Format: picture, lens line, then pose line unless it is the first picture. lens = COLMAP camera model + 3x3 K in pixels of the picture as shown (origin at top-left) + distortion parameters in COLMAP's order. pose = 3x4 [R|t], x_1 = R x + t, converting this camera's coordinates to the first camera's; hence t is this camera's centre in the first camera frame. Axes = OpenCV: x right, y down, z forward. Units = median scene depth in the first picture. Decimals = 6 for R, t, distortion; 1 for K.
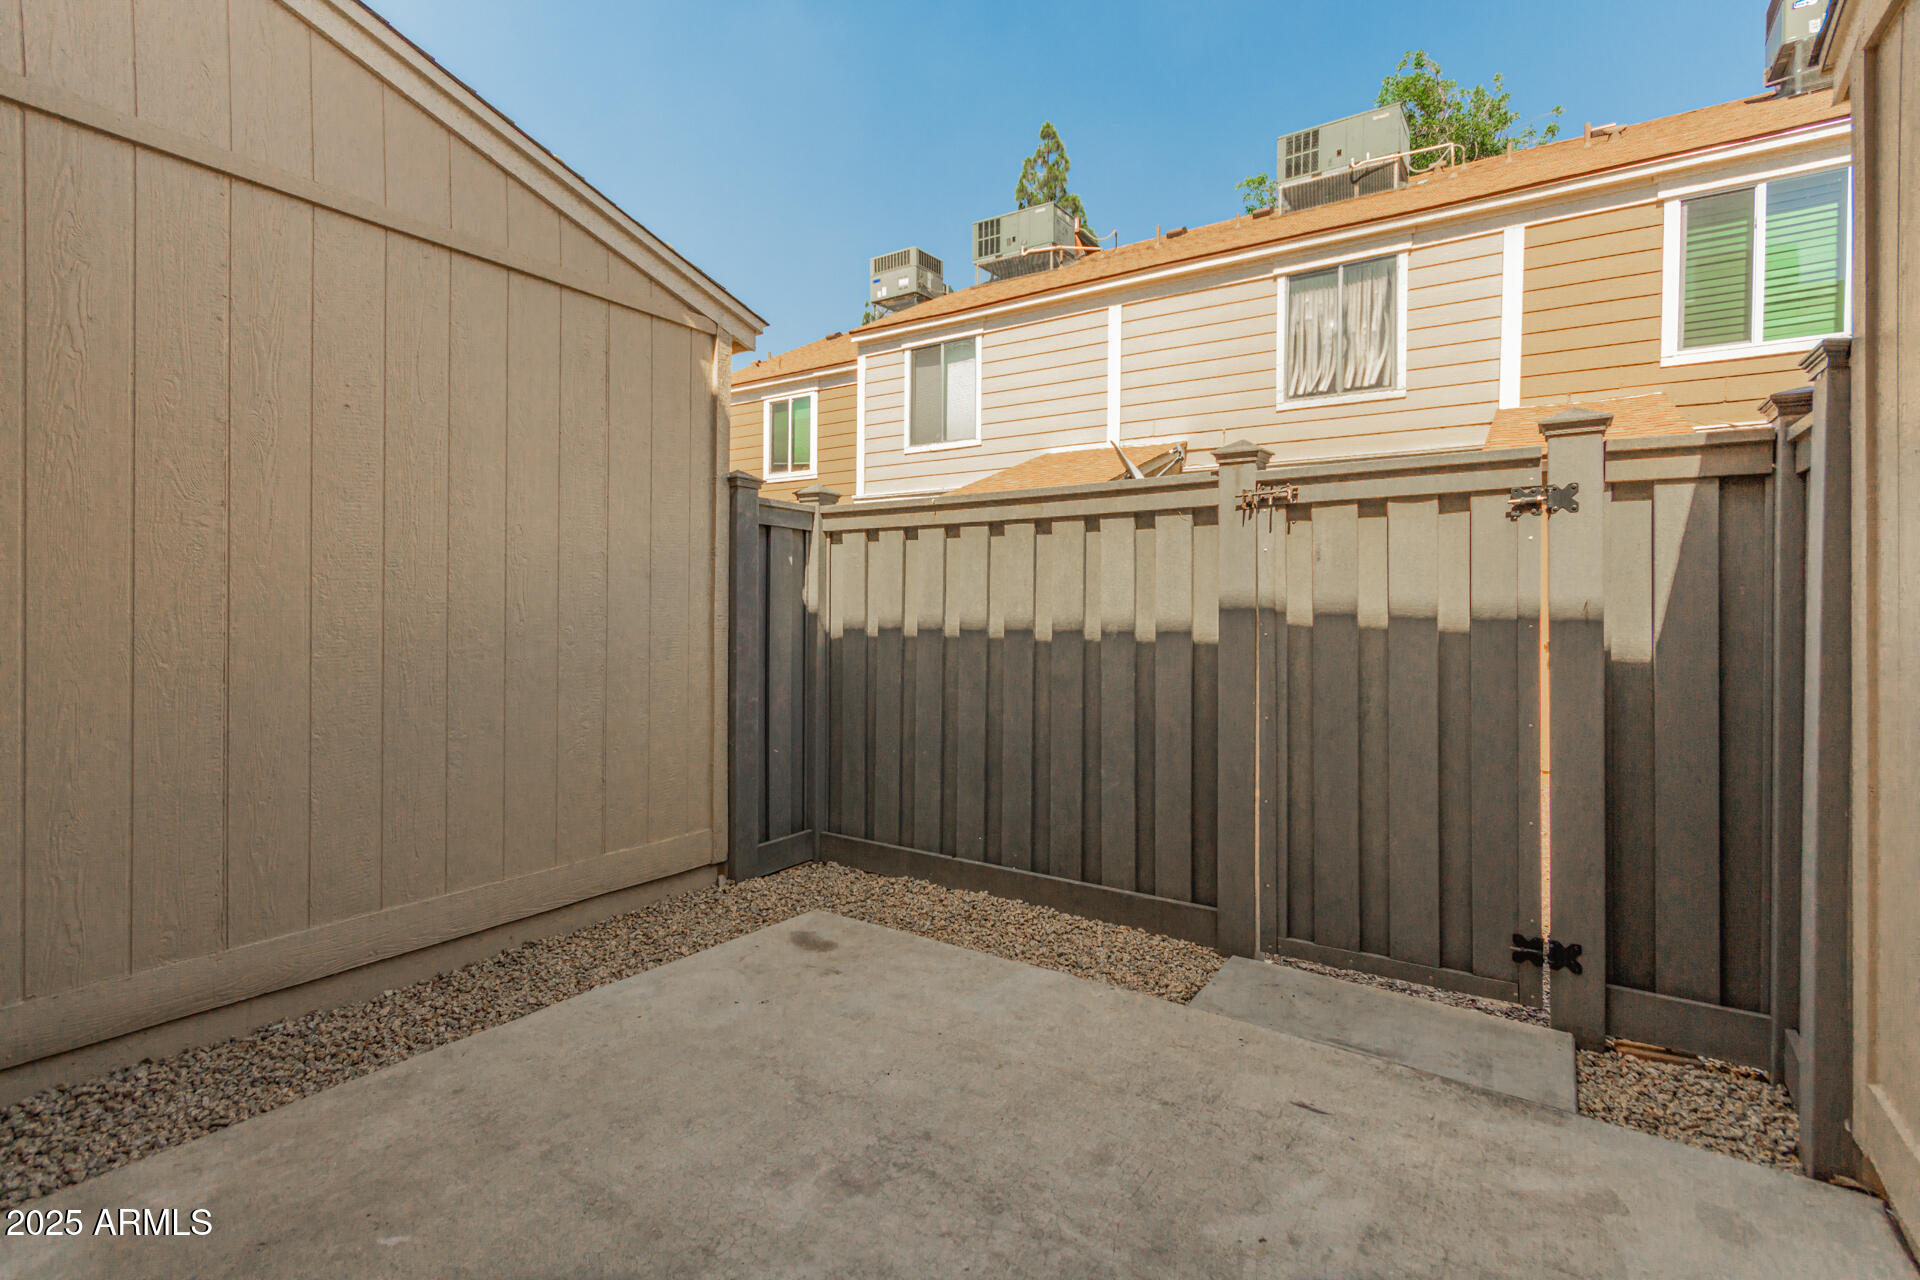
lens RADIAL K [[883.3, 0, 958.1], [0, 883.3, 604.9], [0, 0, 1]] dist [0.003098, -0.000552]
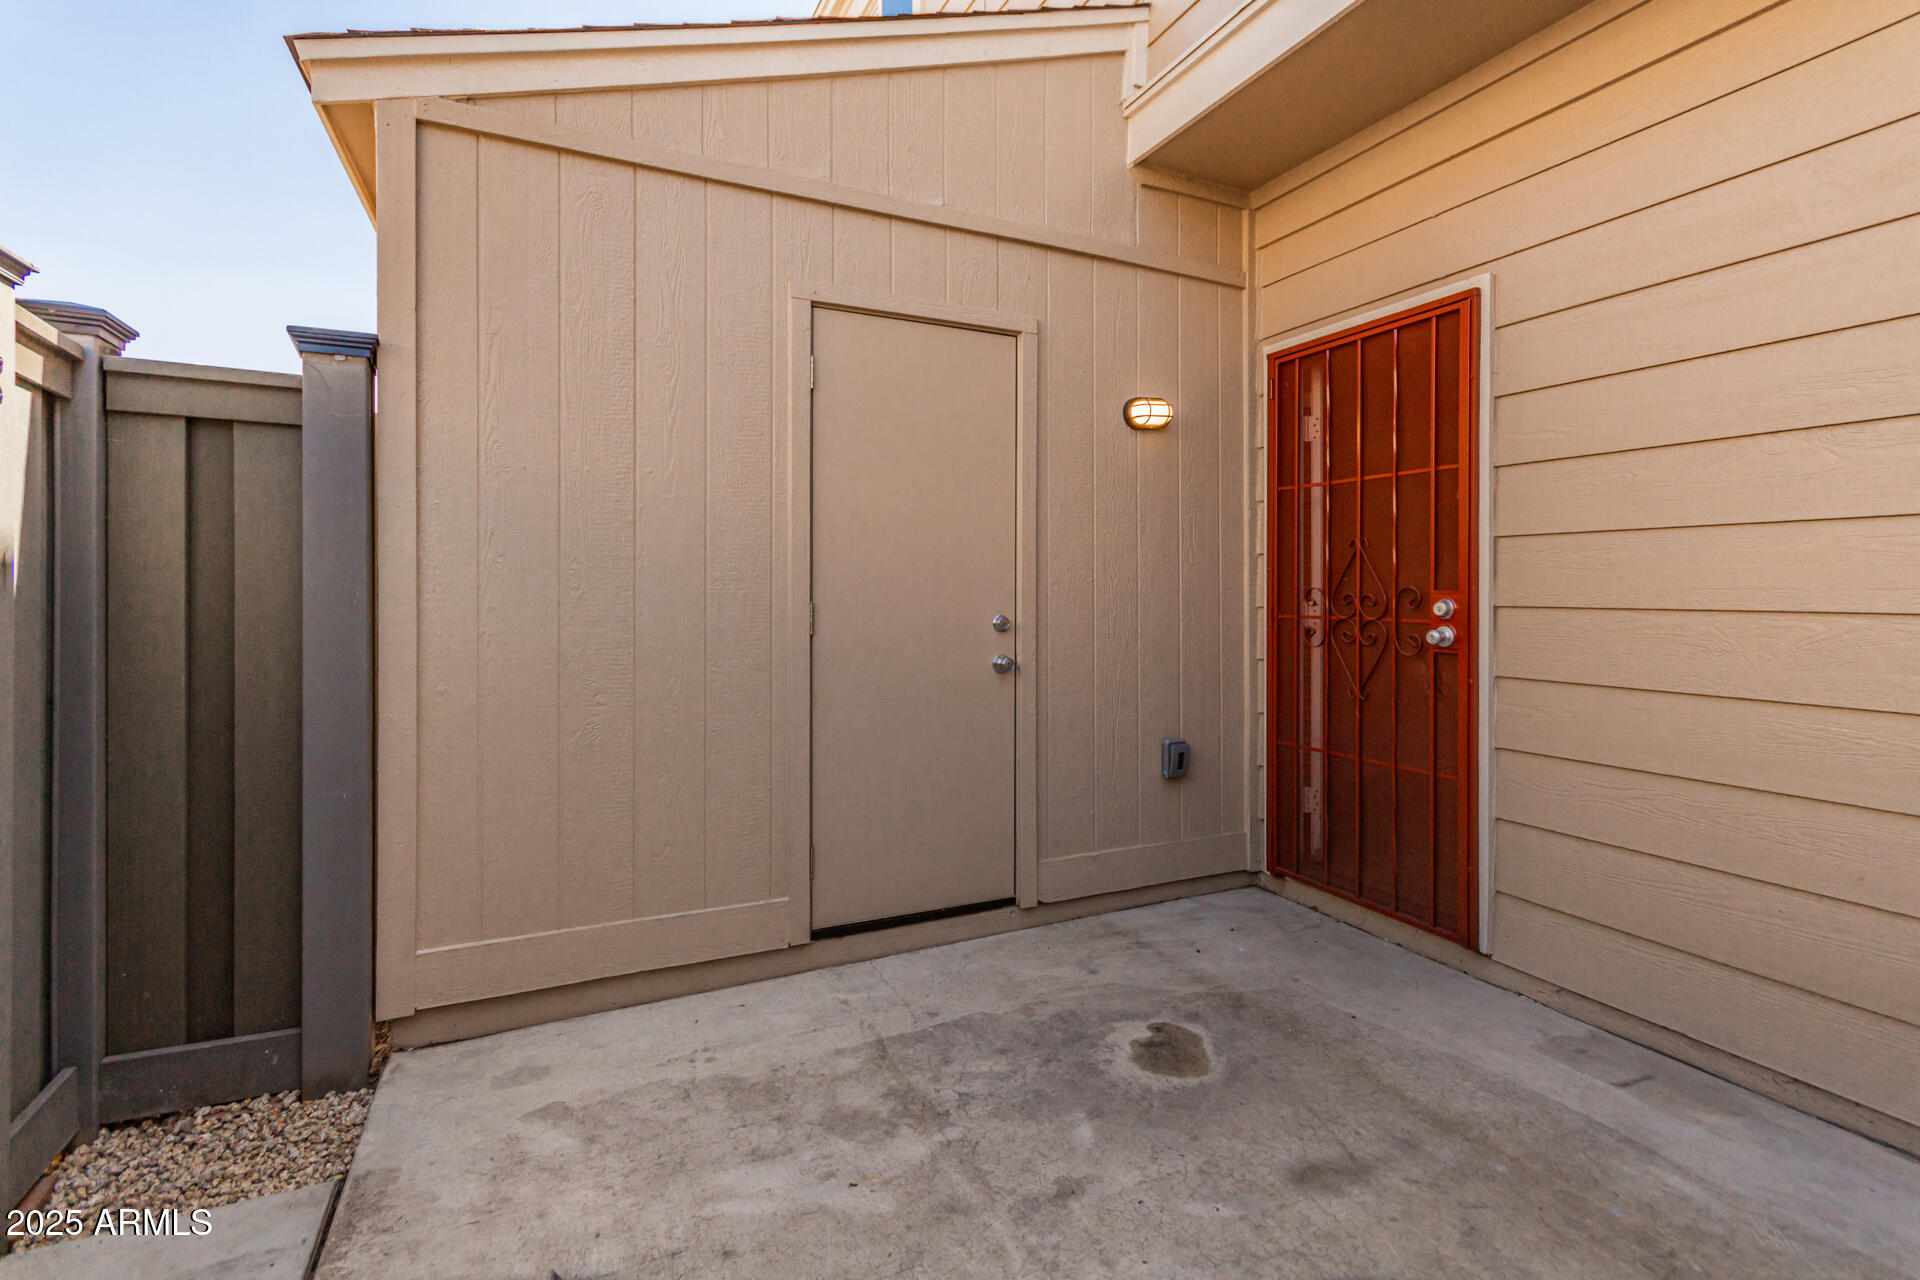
lens RADIAL K [[883.3, 0, 958.1], [0, 883.3, 604.9], [0, 0, 1]] dist [0.003098, -0.000552]
pose [[-0.860404, -0.019446, 0.509241, -0.188536], [-0.017501, 0.999810, 0.008610, 0.017141], [-0.509311, -0.001504, -0.860581, 1.241330]]
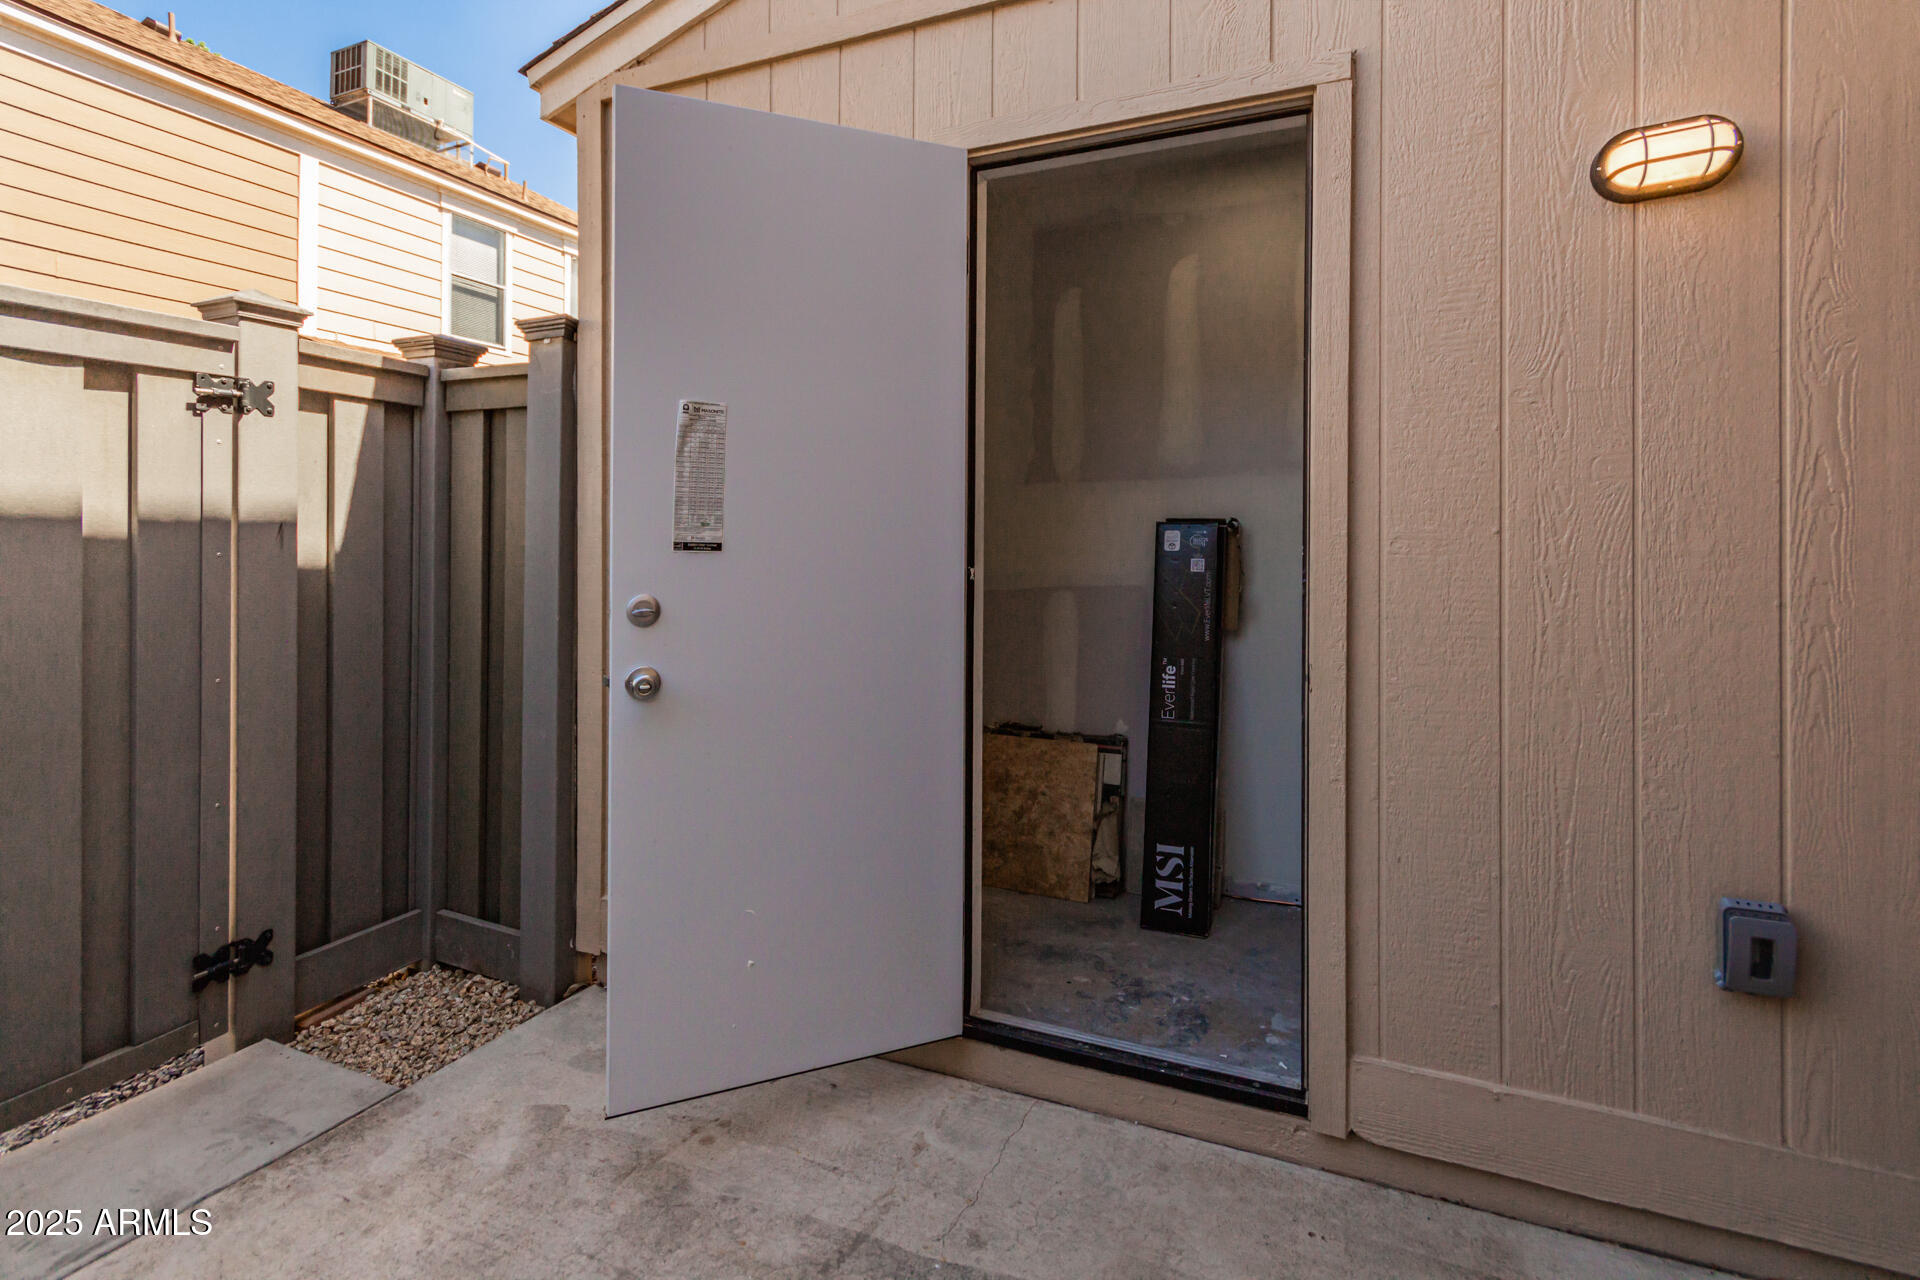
lens RADIAL K [[908.7, 0, 963.6], [0, 908.7, 547.7], [0, 0, 1]] dist [0.004696, 0.000207]
pose [[-0.175801, -0.016595, 0.984286, -0.279411], [-0.014858, 0.999789, 0.014203, -0.003217], [-0.984314, -0.012127, -0.176010, 0.527435]]
